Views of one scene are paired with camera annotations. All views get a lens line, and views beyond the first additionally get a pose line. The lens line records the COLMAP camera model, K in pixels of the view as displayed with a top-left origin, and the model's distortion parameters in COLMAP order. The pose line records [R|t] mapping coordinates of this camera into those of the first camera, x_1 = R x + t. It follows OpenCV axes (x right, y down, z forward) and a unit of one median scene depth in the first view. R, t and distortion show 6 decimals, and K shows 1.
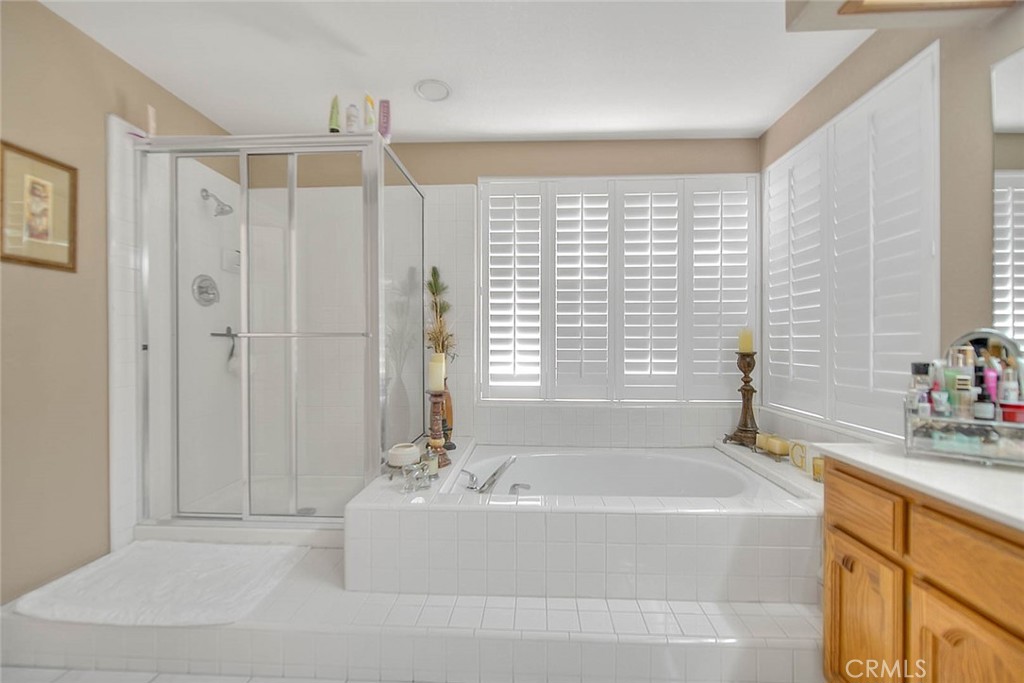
lens RADIAL K [[455.6, 0, 523.2], [0, 455.6, 341.0], [0, 0, 1]] dist [-0.009855, 0.000446]
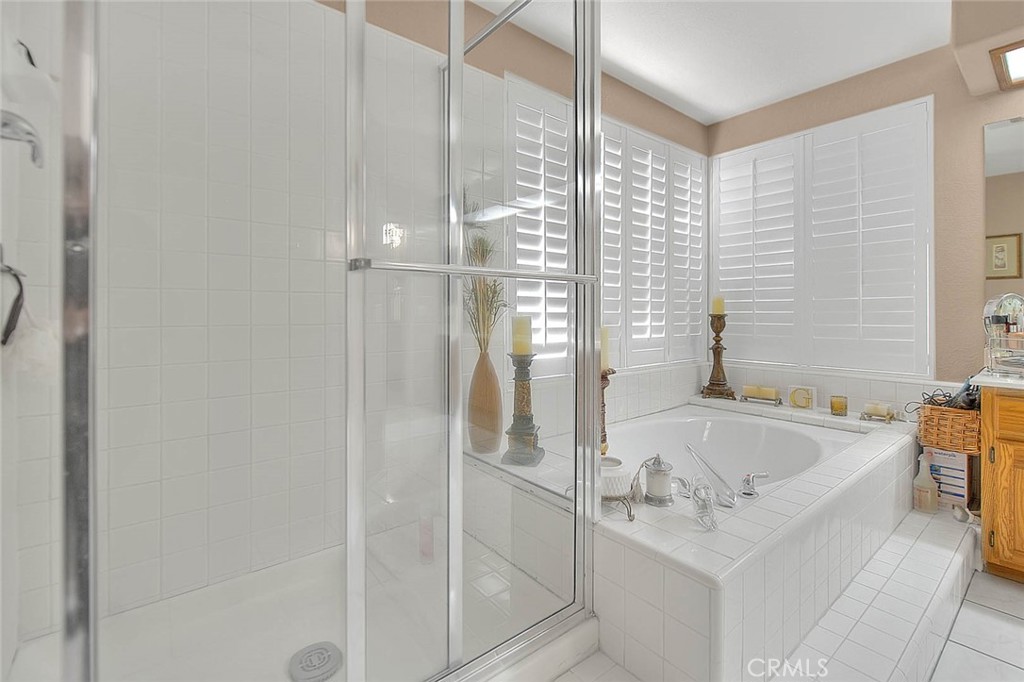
lens RADIAL K [[455.6, 0, 538.6], [0, 455.6, 314.9], [0, 0, 1]] dist [-0.009855, 0.000446]
pose [[0.728996, -0.001661, 0.684516, -0.594658], [-0.003516, 0.999975, 0.006172, 0.020424], [-0.684509, -0.006906, 0.728972, 0.482794]]
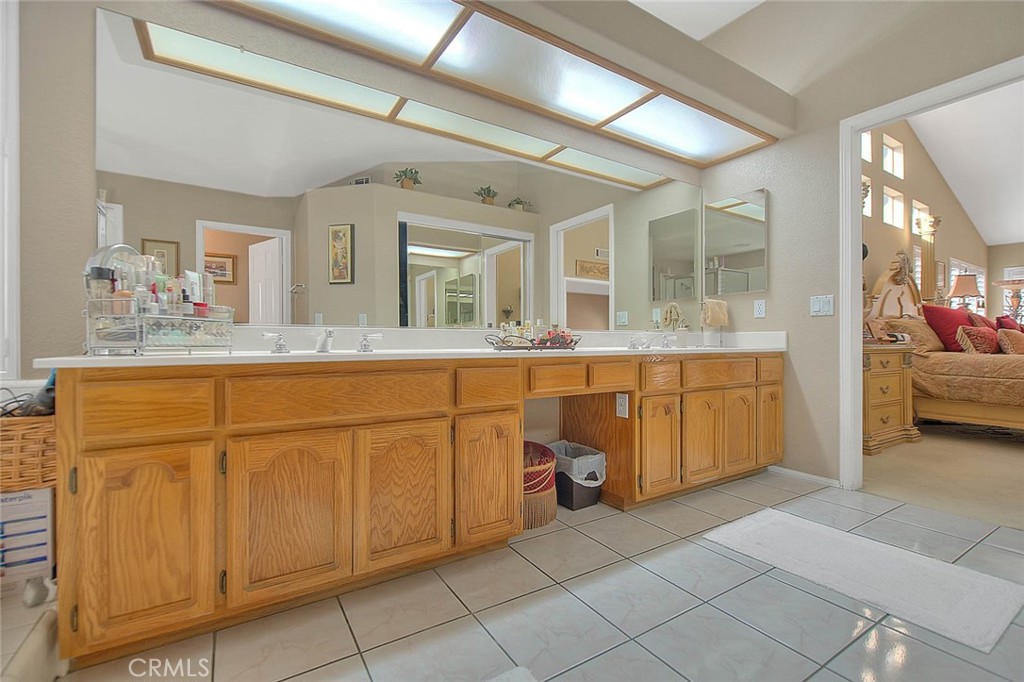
lens RADIAL K [[455.6, 0, 508.7], [0, 455.6, 339.2], [0, 0, 1]] dist [-0.009855, 0.000446]
pose [[-0.571135, -0.003398, 0.820849, -0.205180], [-0.011114, 0.999932, -0.003594, 0.099024], [-0.820781, -0.011176, -0.571134, 0.421202]]
